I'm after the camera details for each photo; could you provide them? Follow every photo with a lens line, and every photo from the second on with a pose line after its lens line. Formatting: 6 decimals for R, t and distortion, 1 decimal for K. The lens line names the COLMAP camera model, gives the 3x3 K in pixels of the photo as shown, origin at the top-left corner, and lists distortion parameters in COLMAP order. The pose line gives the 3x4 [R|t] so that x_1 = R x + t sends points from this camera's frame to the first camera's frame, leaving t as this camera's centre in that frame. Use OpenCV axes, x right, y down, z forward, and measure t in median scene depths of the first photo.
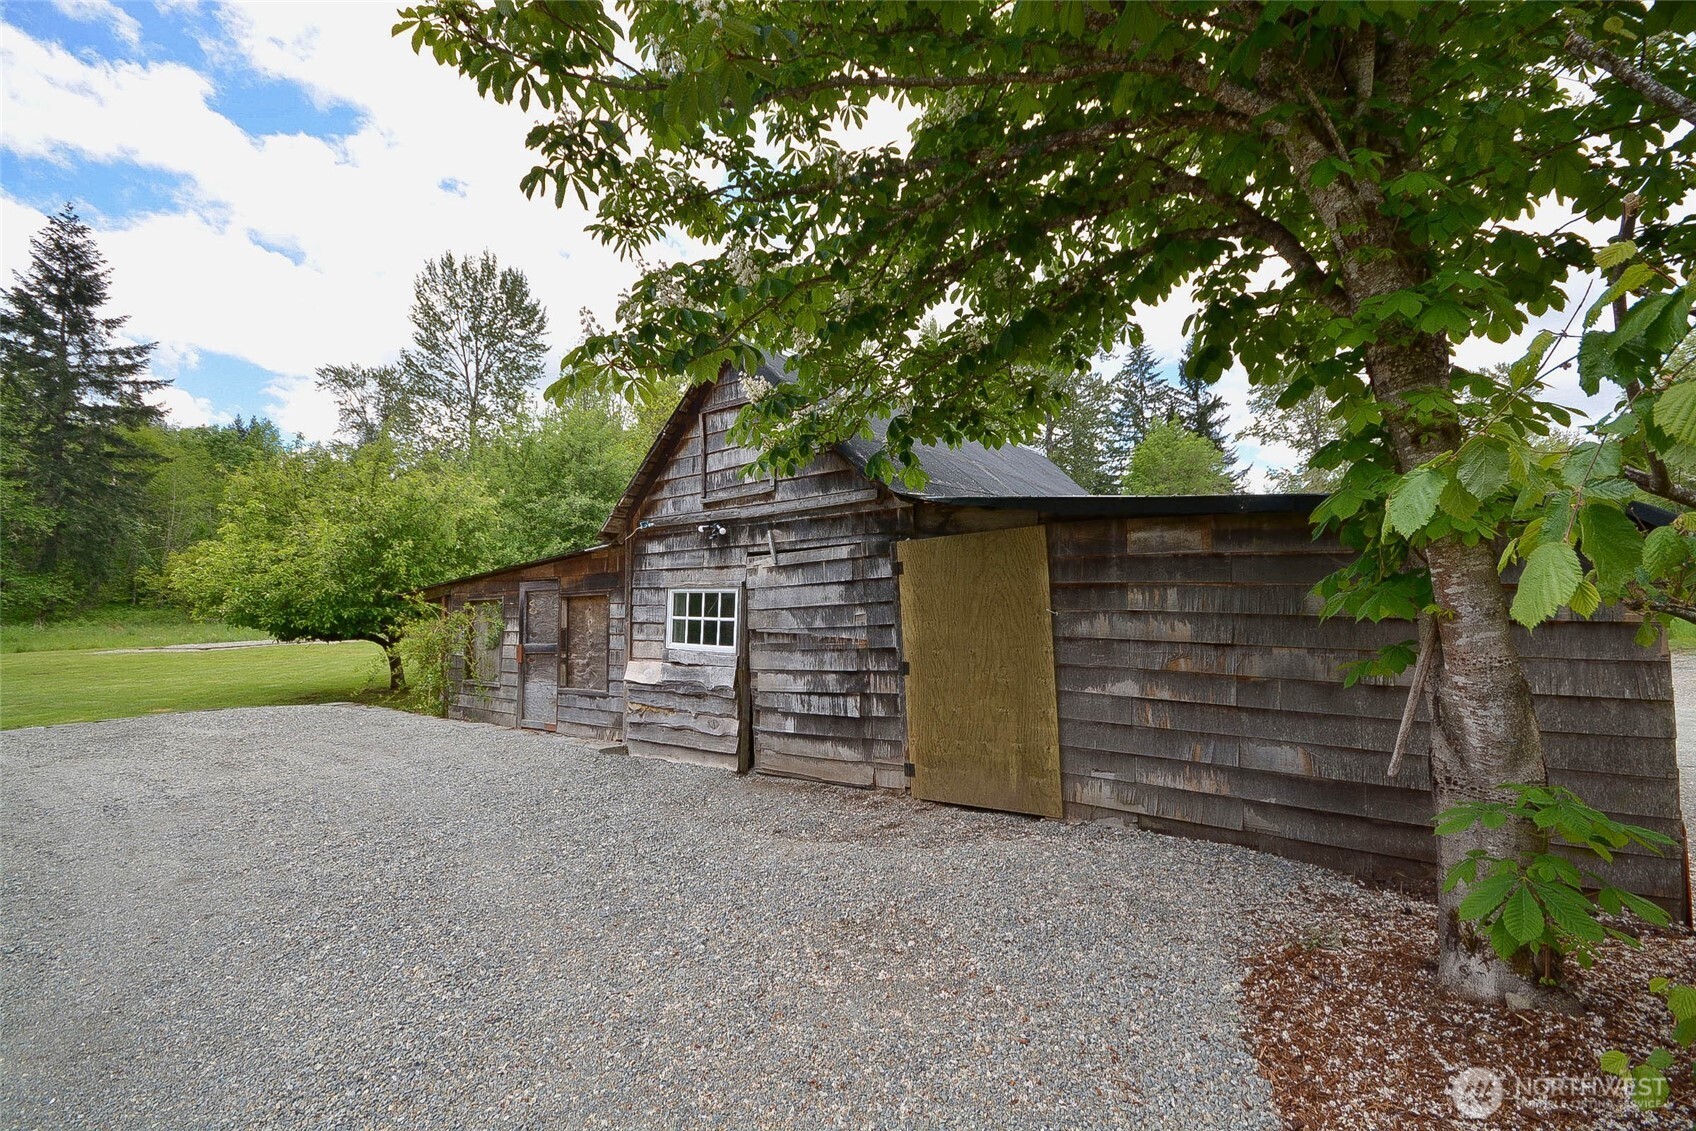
lens RADIAL K [[748.6, 0, 862.2], [0, 748.6, 576.2], [0, 0, 1]] dist [0.007522, -0.011230]
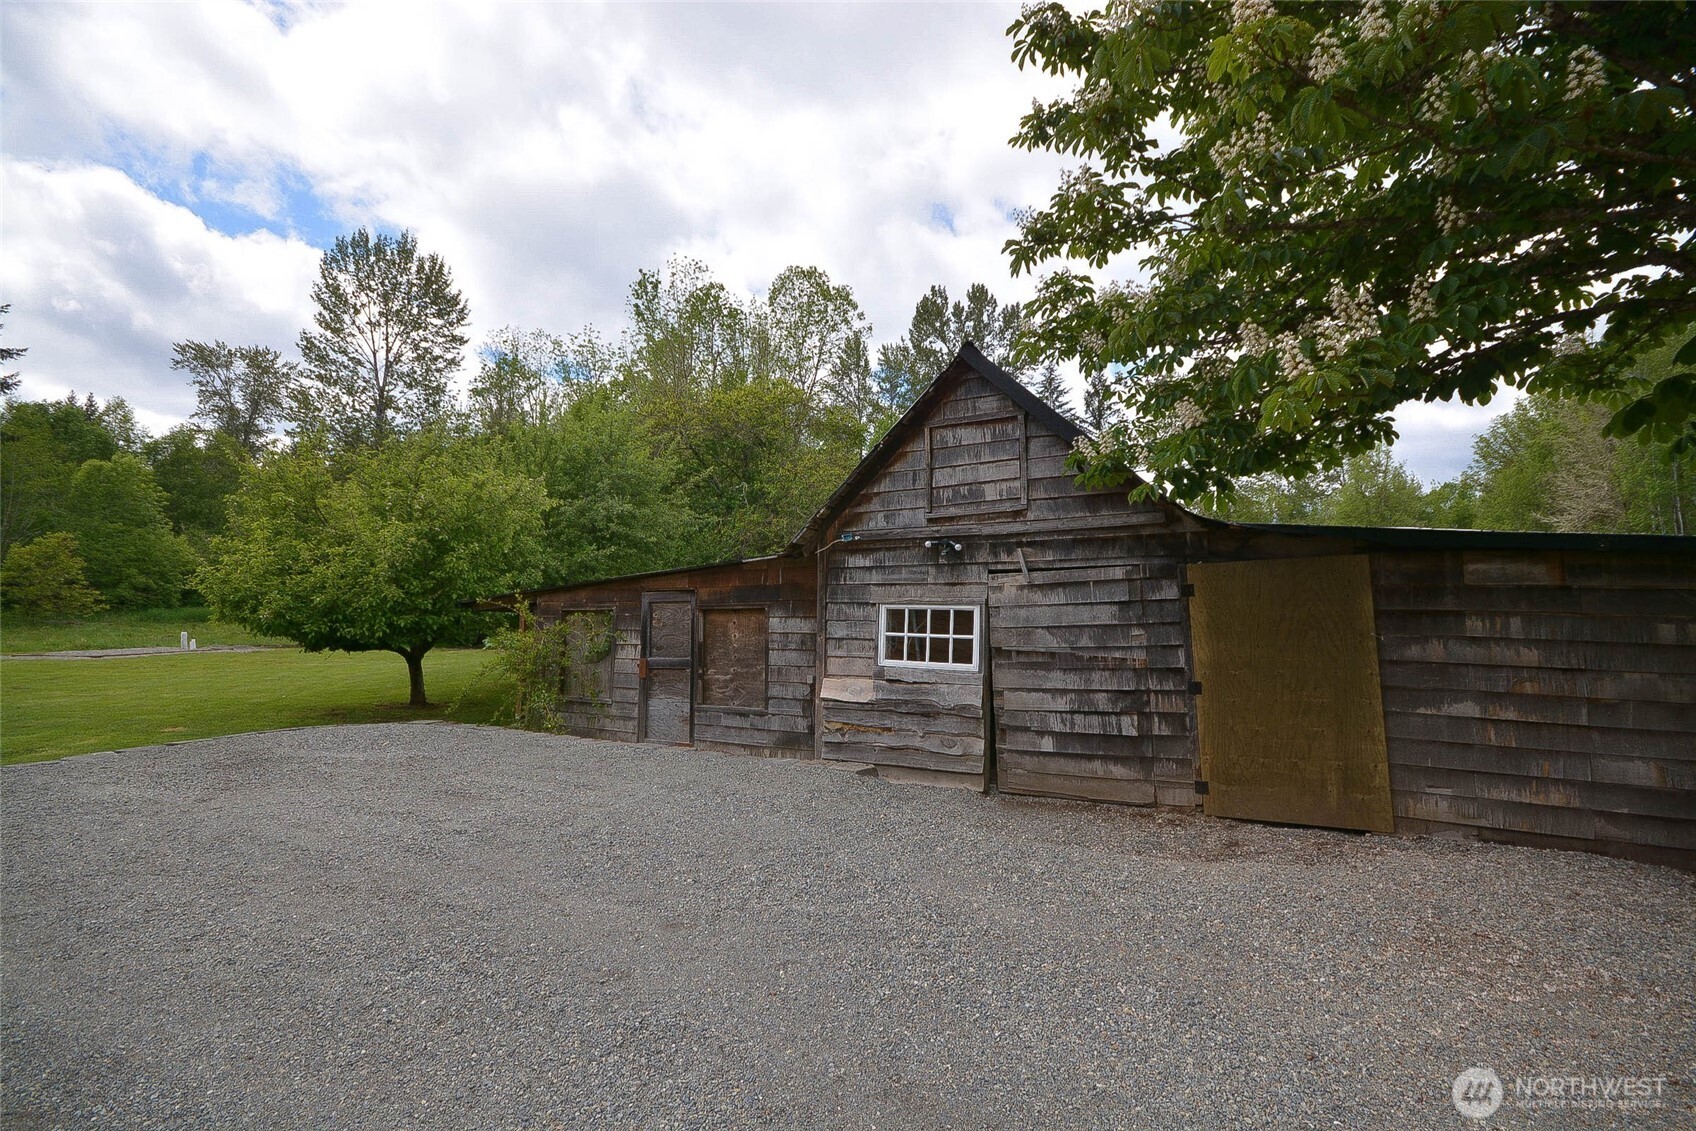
lens RADIAL K [[748.6, 0, 862.9], [0, 748.6, 565.1], [0, 0, 1]] dist [0.007522, -0.011230]
pose [[0.990101, 0.026808, 0.137772, -0.454030], [-0.022356, 0.999180, -0.033758, -0.000568], [-0.138564, 0.030344, 0.989889, 0.035888]]
